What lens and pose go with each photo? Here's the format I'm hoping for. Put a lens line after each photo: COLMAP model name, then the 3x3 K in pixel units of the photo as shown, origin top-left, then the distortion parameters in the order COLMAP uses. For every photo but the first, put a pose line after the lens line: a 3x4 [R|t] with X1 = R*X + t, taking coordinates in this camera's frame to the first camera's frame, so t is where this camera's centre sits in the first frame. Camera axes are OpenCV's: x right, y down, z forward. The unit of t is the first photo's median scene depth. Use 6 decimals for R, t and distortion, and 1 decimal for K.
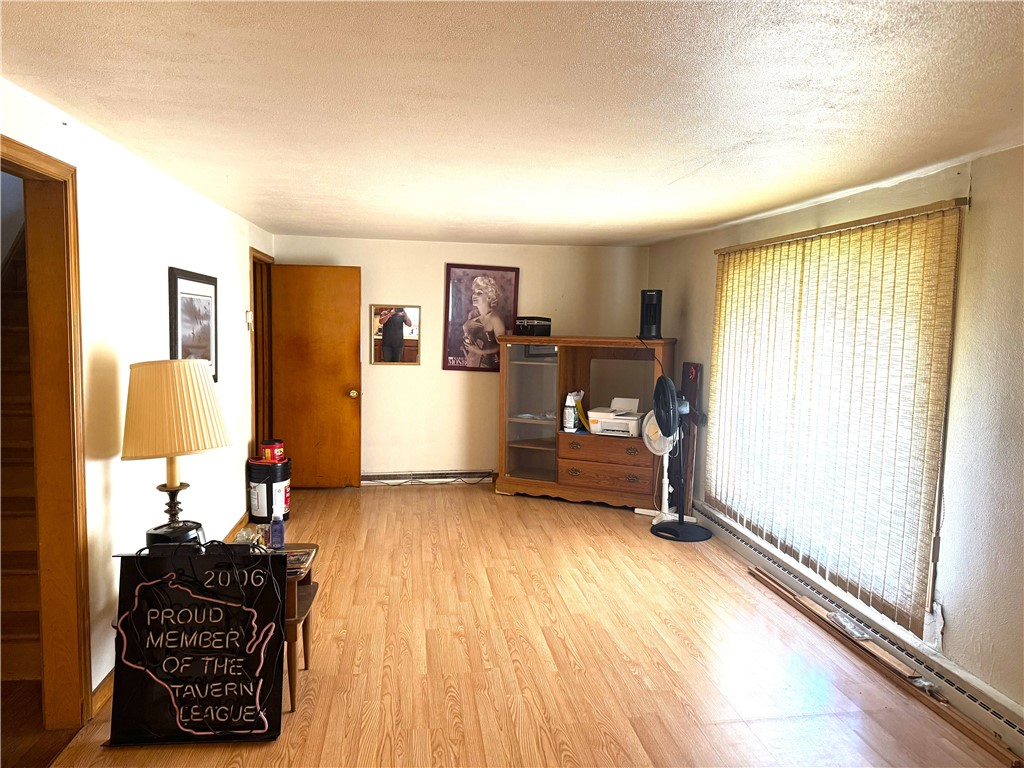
lens RADIAL K [[713.5, 0, 512.0], [0, 713.5, 384.0], [0, 0, 1]] dist [0.100183, -0.143177]
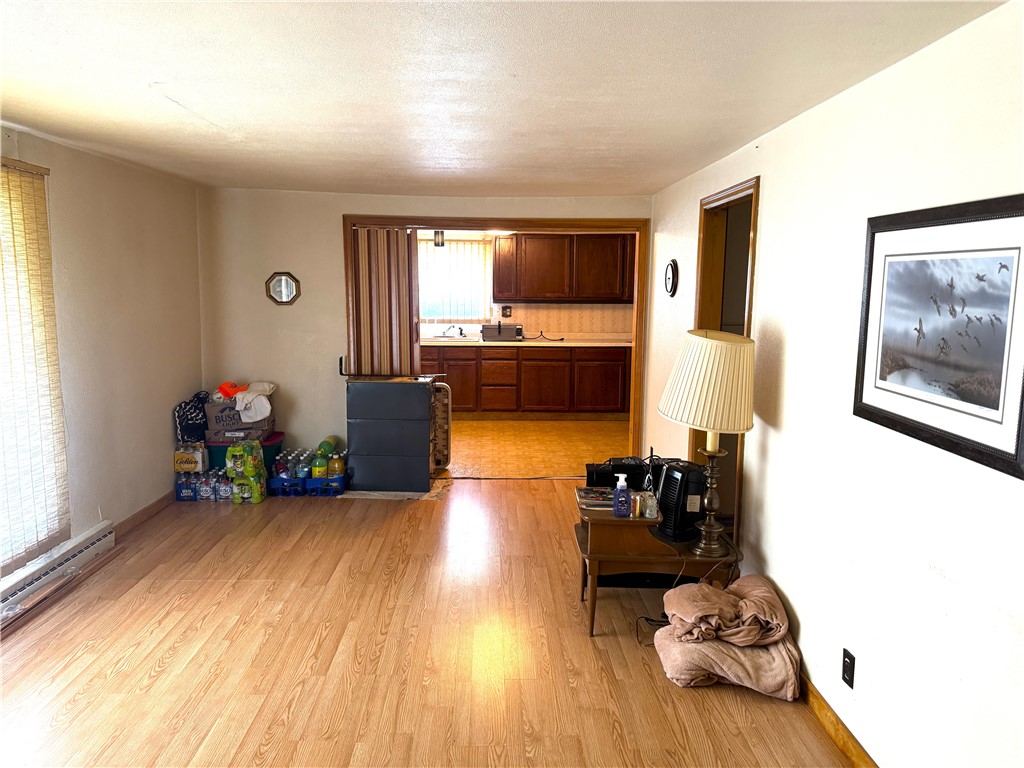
lens RADIAL K [[713.5, 0, 512.0], [0, 713.5, 384.0], [0, 0, 1]] dist [0.100183, -0.143177]
pose [[-0.993142, -0.049740, 0.105807, -0.239933], [-0.024734, 0.973890, 0.225669, -0.161050], [-0.114270, 0.221505, -0.968441, 1.751044]]
